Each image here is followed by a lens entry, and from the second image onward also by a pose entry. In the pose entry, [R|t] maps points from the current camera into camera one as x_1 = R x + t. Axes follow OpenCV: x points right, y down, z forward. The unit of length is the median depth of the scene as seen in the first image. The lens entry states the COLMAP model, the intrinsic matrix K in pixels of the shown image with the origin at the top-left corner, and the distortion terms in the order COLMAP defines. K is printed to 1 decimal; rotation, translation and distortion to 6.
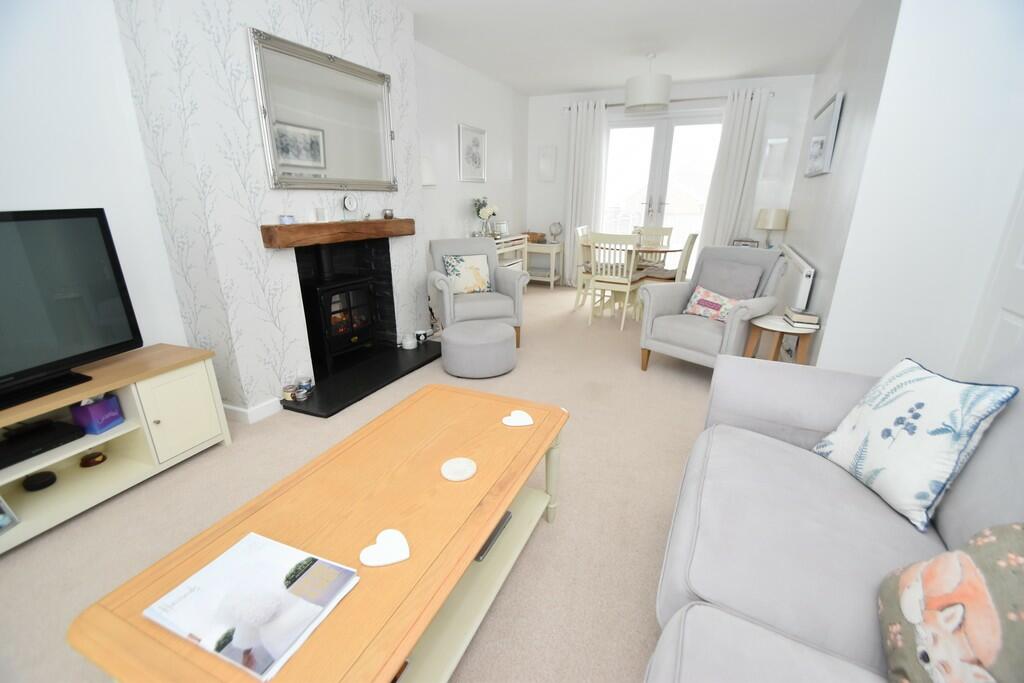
lens RADIAL K [[446.4, 0, 513.5], [0, 446.4, 350.0], [0, 0, 1]] dist [0.013502, -0.012678]
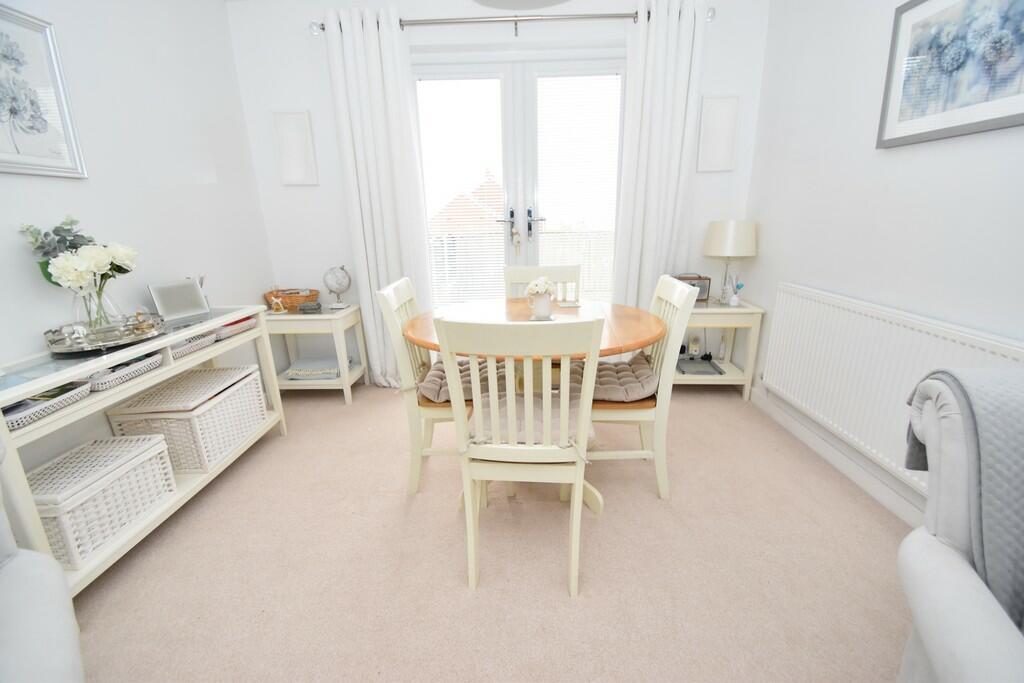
lens RADIAL K [[446.4, 0, 513.5], [0, 446.4, 350.0], [0, 0, 1]] dist [0.013502, -0.012678]
pose [[0.909836, -0.149606, 0.387061, 0.076070], [0.170677, 0.985115, -0.020433, -0.167889], [-0.378243, 0.084653, 0.921828, 0.527735]]
